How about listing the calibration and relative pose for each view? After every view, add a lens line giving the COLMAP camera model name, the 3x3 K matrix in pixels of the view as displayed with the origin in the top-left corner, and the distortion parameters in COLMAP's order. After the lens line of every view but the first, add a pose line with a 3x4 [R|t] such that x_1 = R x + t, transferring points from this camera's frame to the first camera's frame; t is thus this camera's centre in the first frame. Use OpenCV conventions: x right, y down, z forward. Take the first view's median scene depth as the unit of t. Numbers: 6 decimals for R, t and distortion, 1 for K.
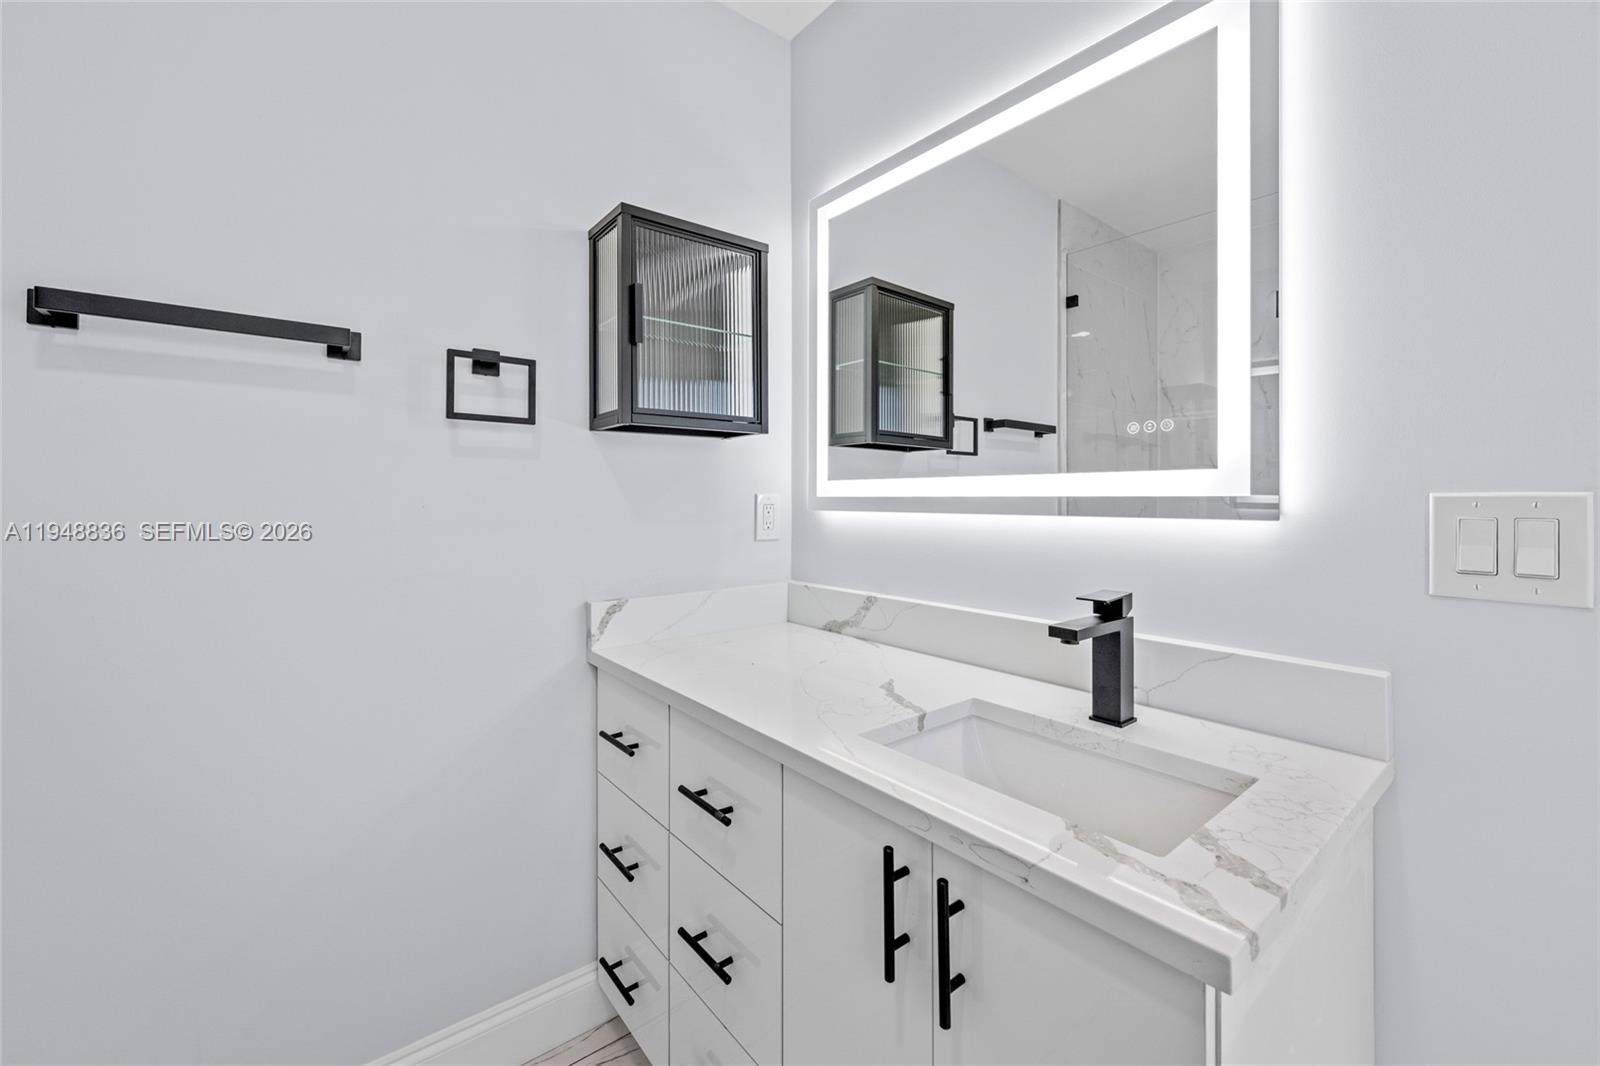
lens RADIAL K [[652.7, 0, 786.4], [0, 652.7, 514.7], [0, 0, 1]] dist [-0.000497, -0.000074]
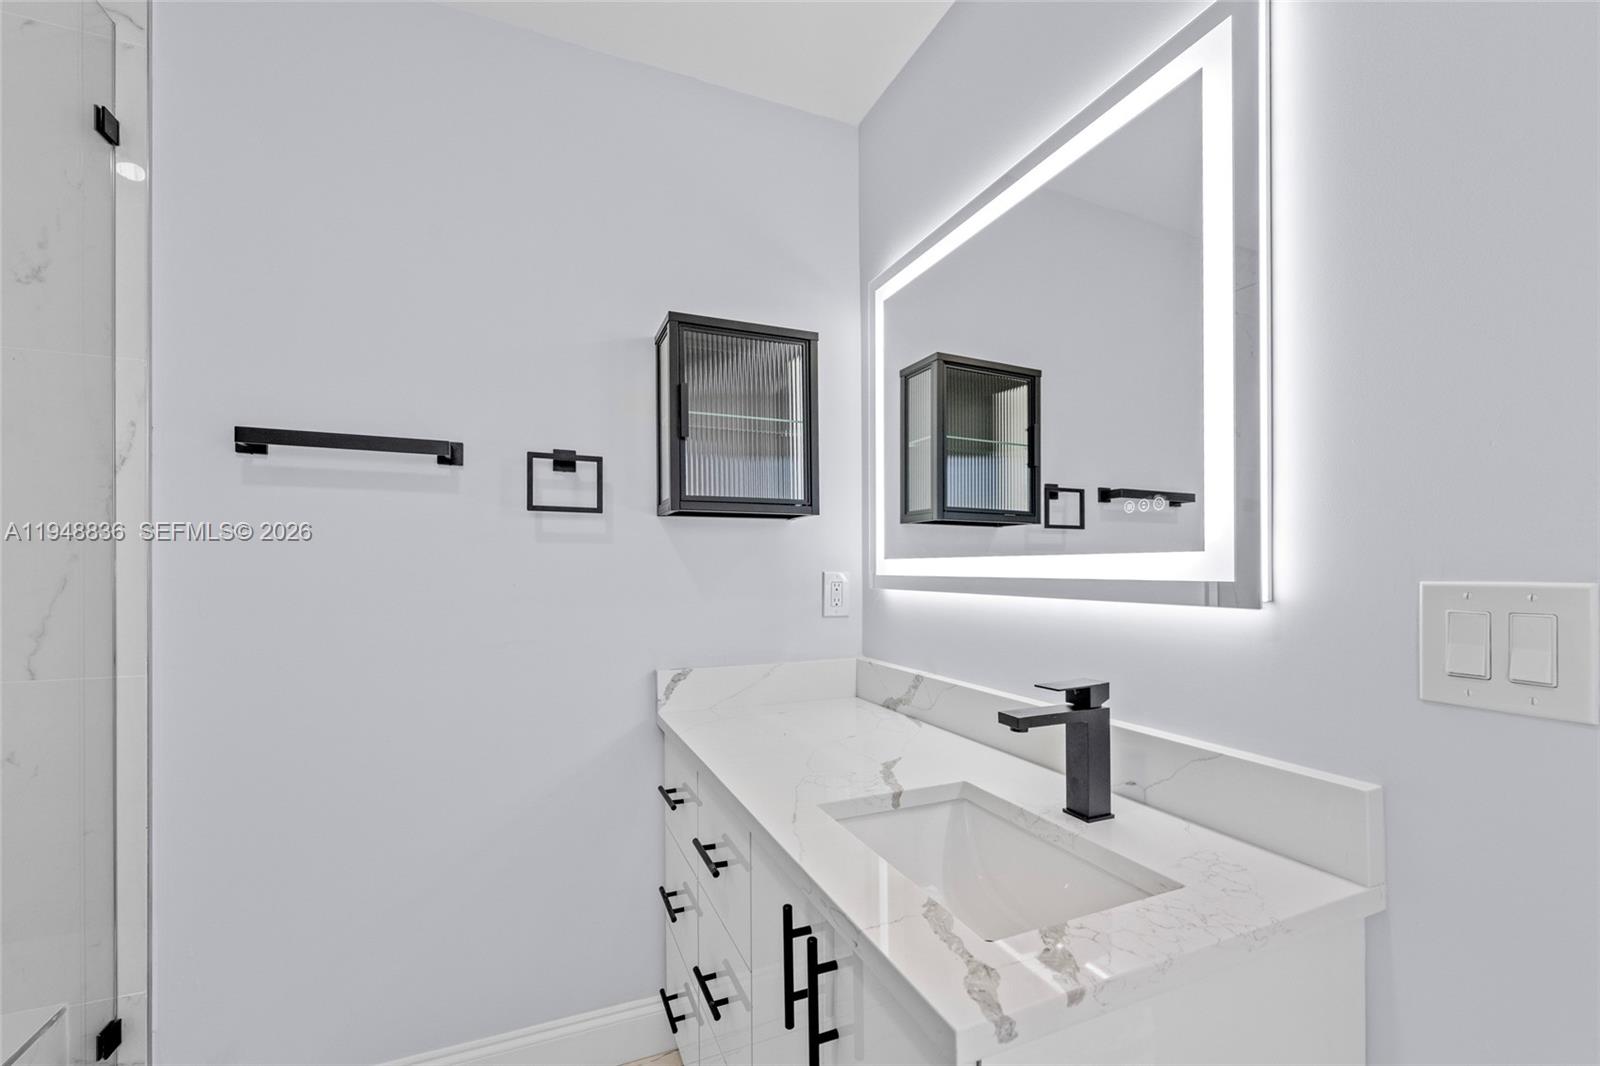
lens RADIAL K [[666.0, 0, 809.8], [0, 666.0, 590.0], [0, 0, 1]] dist [0.003380, -0.009236]
pose [[0.966229, 0.007536, -0.257576, 0.267196], [-0.005722, 0.999953, 0.007790, -0.014722], [0.257623, -0.006053, 0.966227, -0.033998]]
